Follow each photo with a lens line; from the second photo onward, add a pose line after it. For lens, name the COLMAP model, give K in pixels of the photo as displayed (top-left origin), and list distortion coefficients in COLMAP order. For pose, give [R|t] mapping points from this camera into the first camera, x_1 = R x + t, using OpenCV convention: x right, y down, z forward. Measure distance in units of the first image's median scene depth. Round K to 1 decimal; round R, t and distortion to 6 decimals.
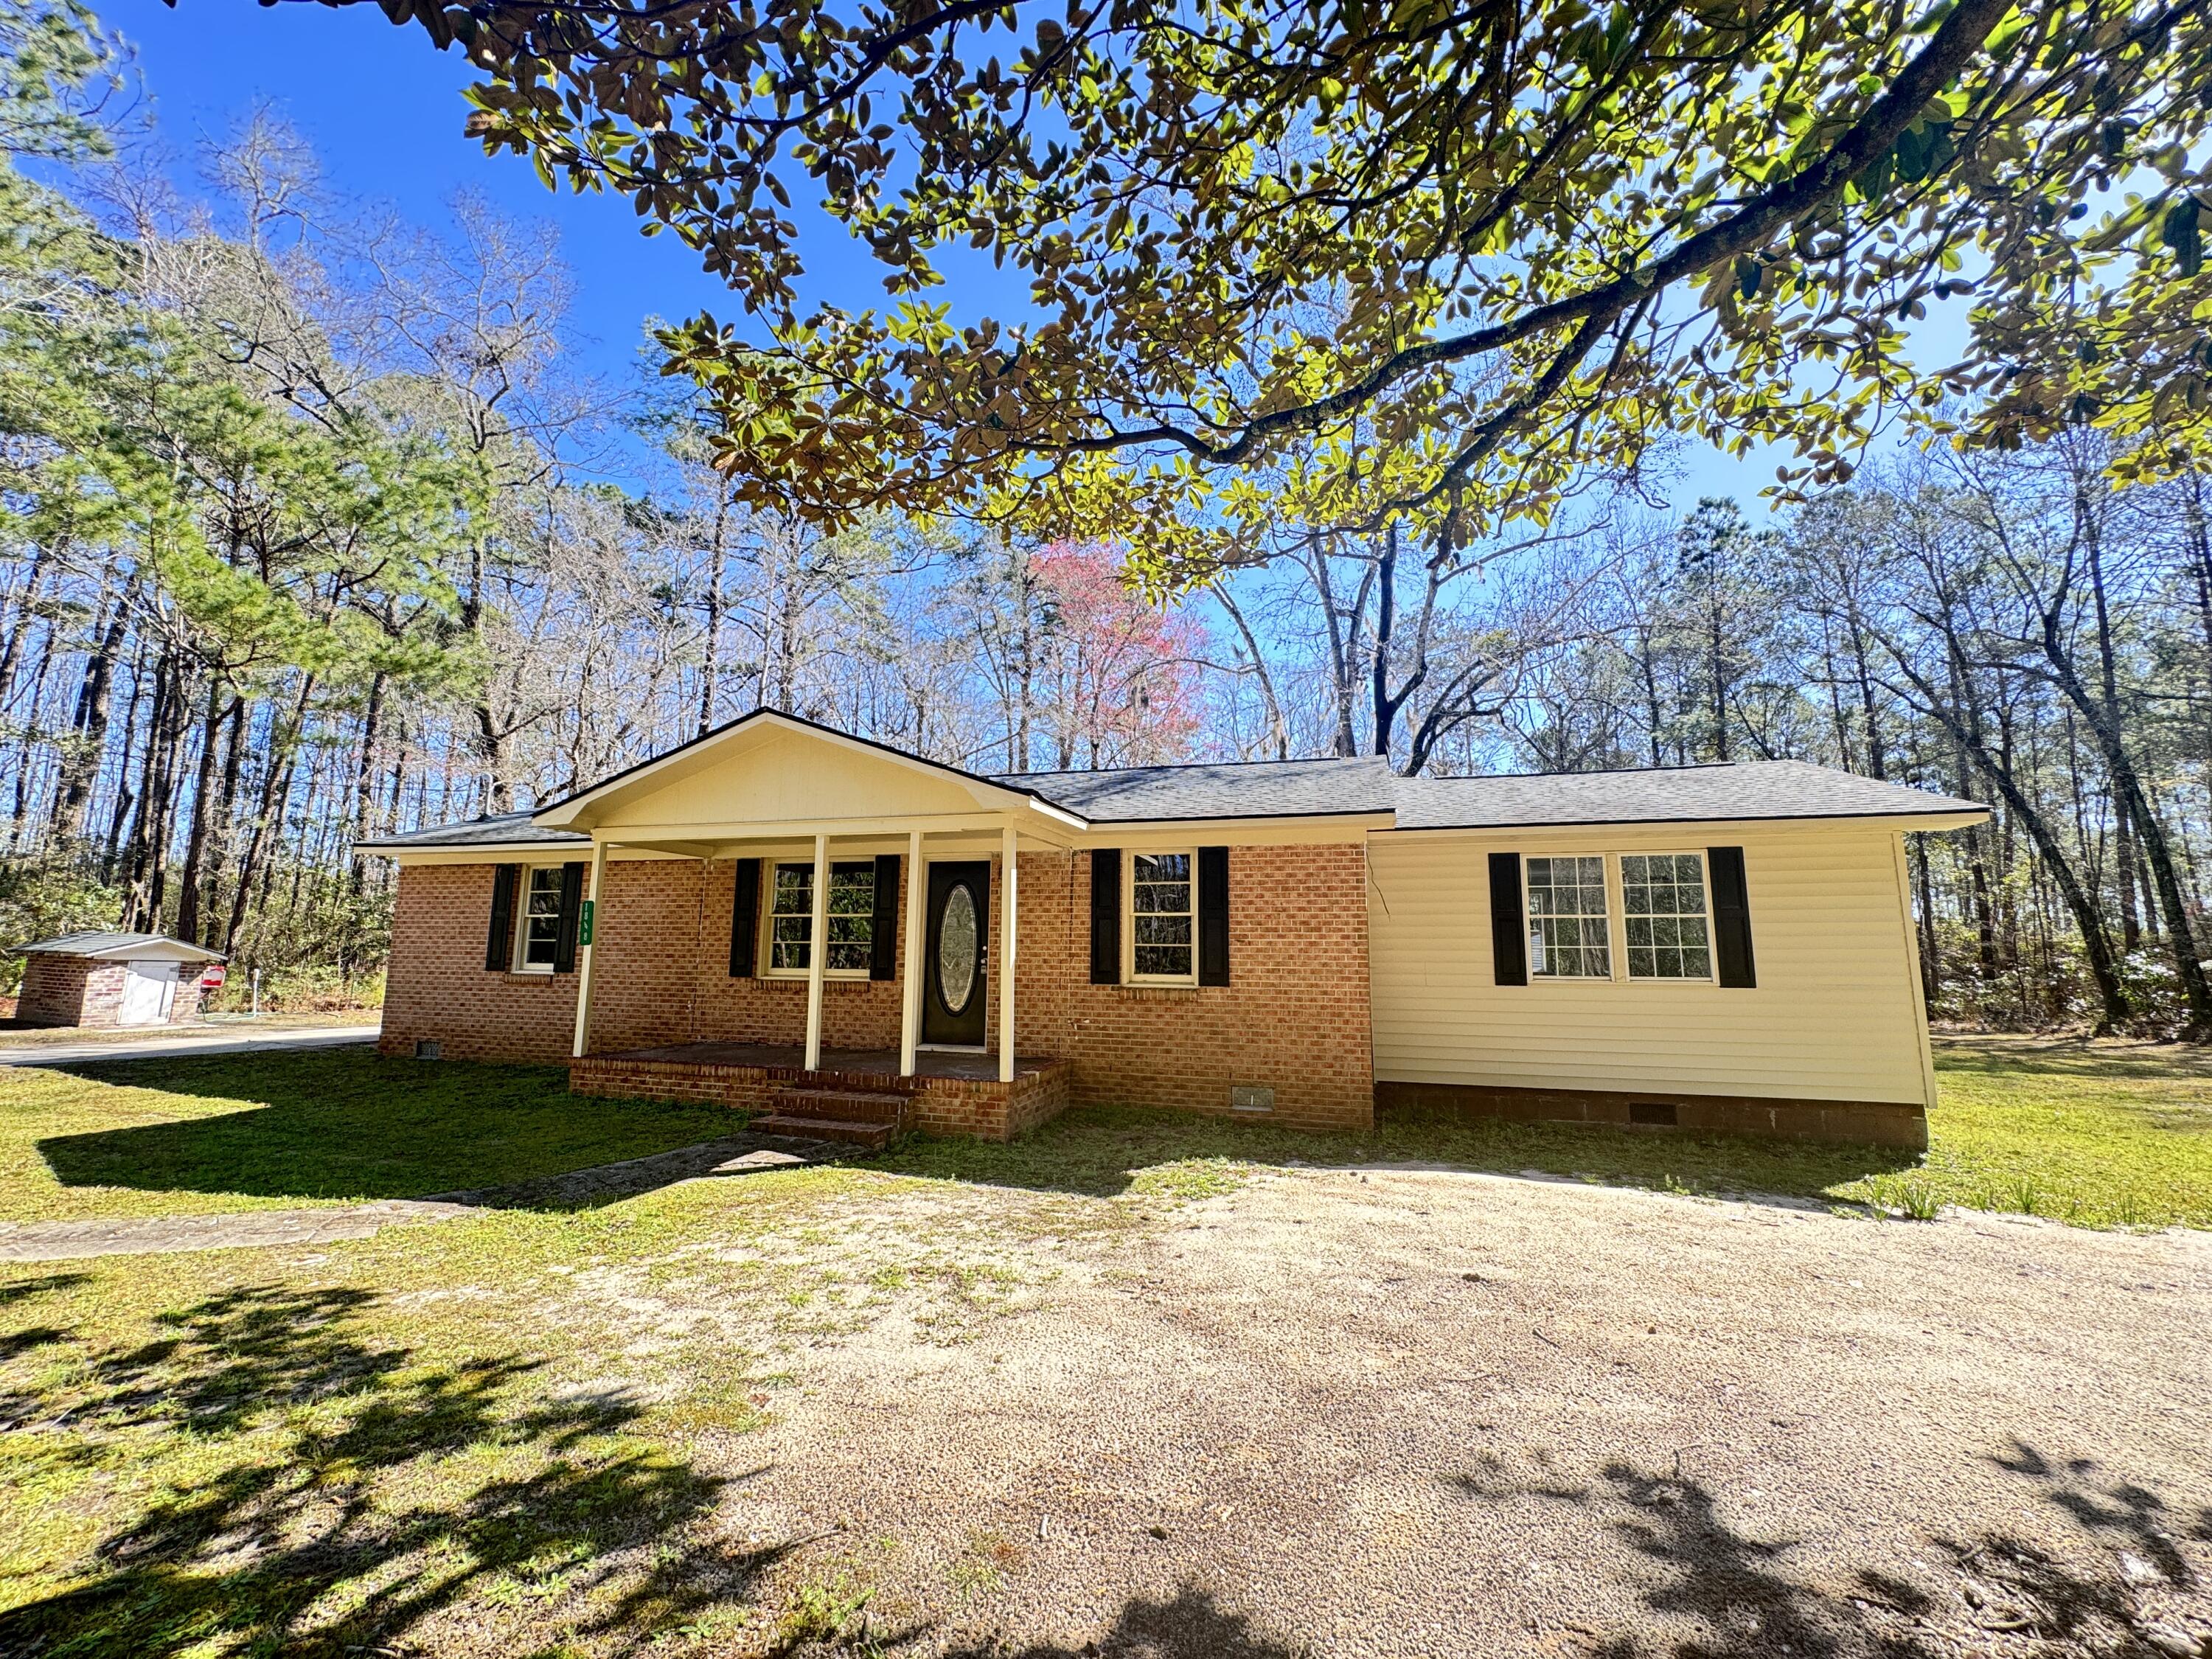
lens RADIAL K [[874.6, 0, 1104.4], [0, 874.6, 820.7], [0, 0, 1]] dist [-0.001708, 0.000962]
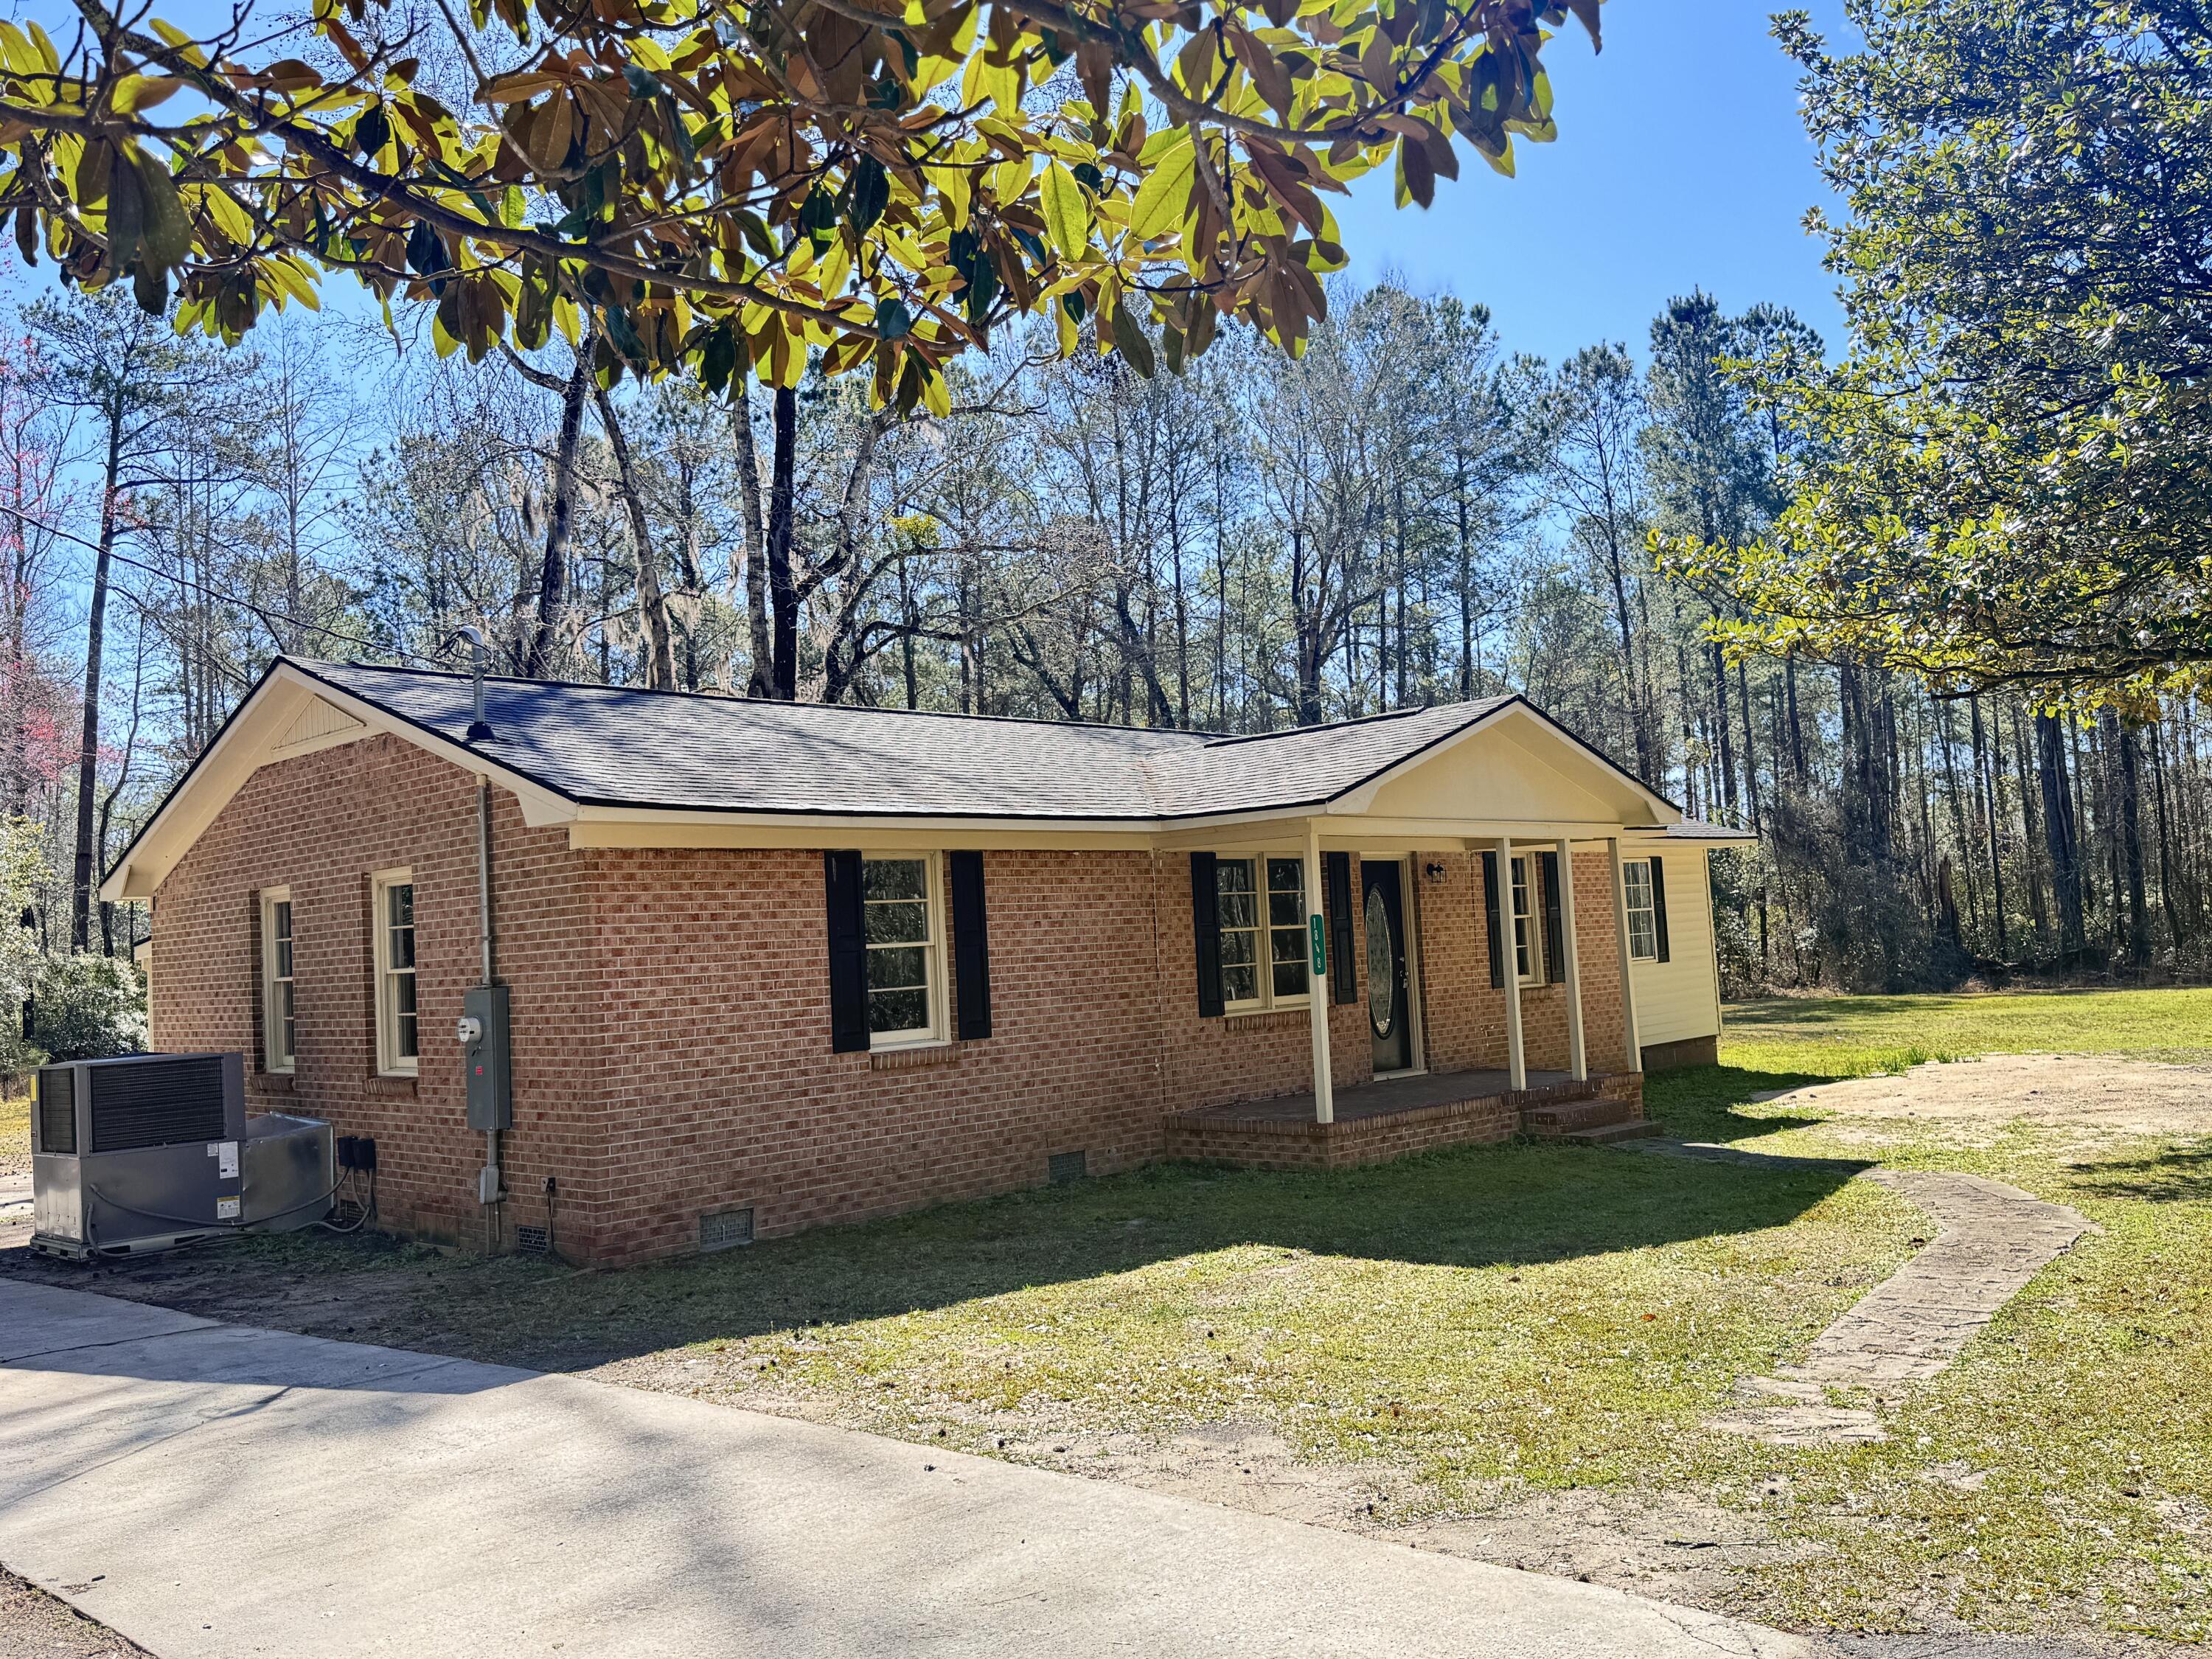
lens RADIAL K [[1814.8, 0, 1105.9], [0, 1814.8, 830.9], [0, 0, 1]] dist [0.001734, 0.000018]
pose [[0.459446, 0.029143, 0.887727, -2.275737], [-0.054571, 0.998500, -0.004536, 0.051016], [-0.886528, -0.046360, 0.460347, 0.522188]]
